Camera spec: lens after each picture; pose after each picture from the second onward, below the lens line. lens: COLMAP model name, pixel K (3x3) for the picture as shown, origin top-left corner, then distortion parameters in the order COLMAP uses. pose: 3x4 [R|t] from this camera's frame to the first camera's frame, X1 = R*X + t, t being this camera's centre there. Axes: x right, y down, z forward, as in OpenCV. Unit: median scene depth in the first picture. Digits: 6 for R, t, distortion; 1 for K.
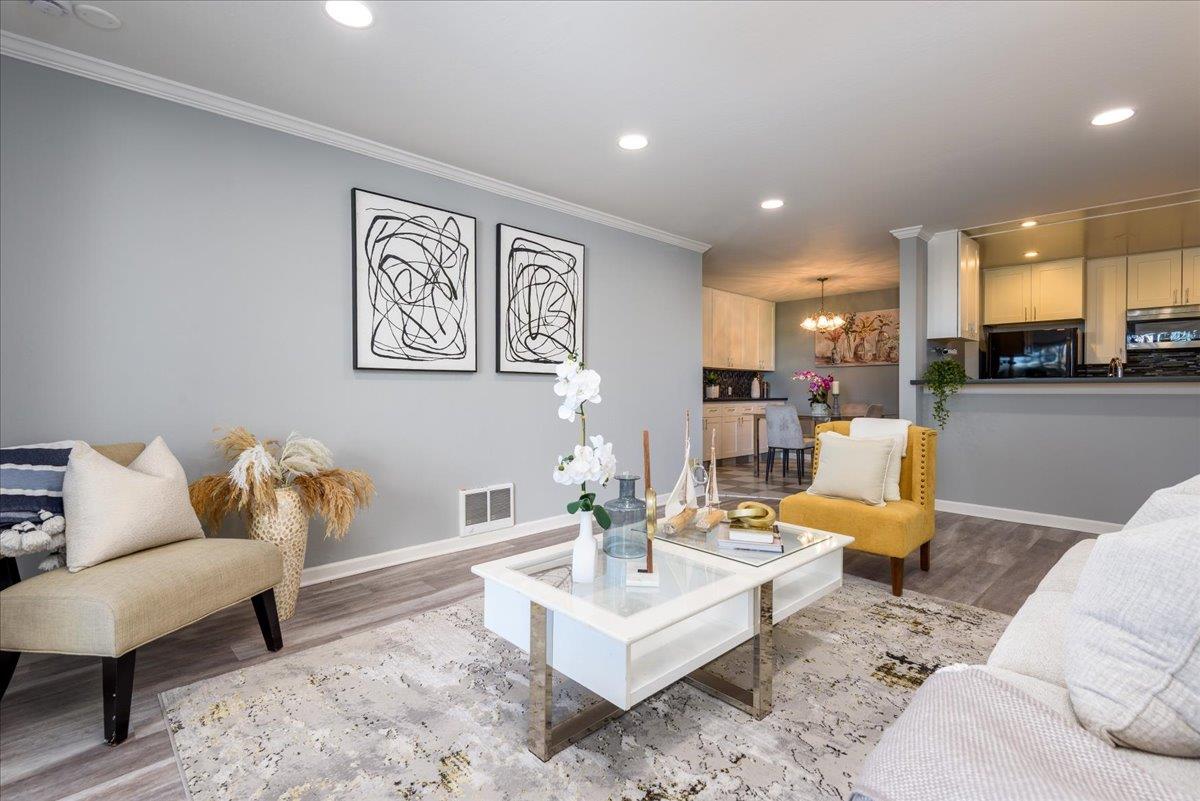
lens RADIAL K [[550.3, 0, 596.5], [0, 550.3, 394.1], [0, 0, 1]] dist [0.022831, -0.000143]
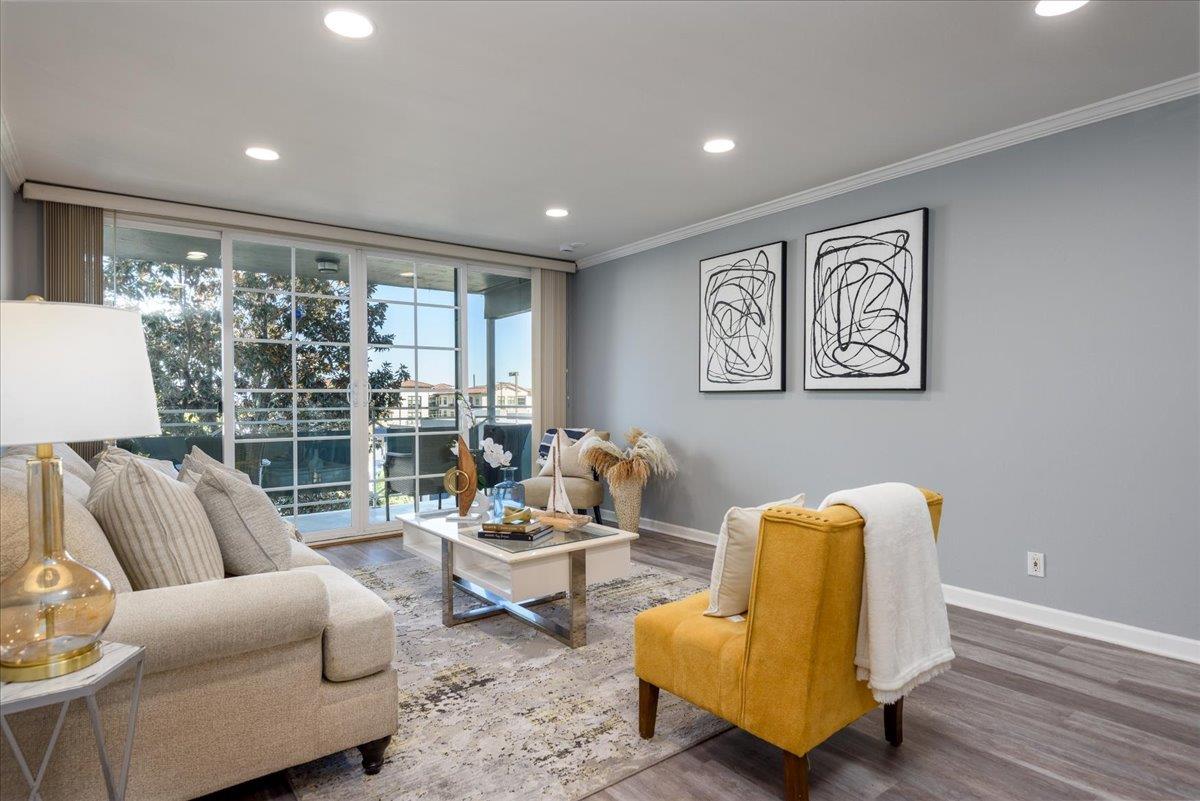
lens RADIAL K [[637.5, 0, 603.4], [0, 637.5, 396.8], [0, 0, 1]] dist [0.027378, -0.002006]
pose [[-0.098746, -0.003552, -0.995106, 0.942656], [-0.004427, 0.999985, -0.003130, -0.022686], [0.995103, 0.004096, -0.098760, 0.745305]]
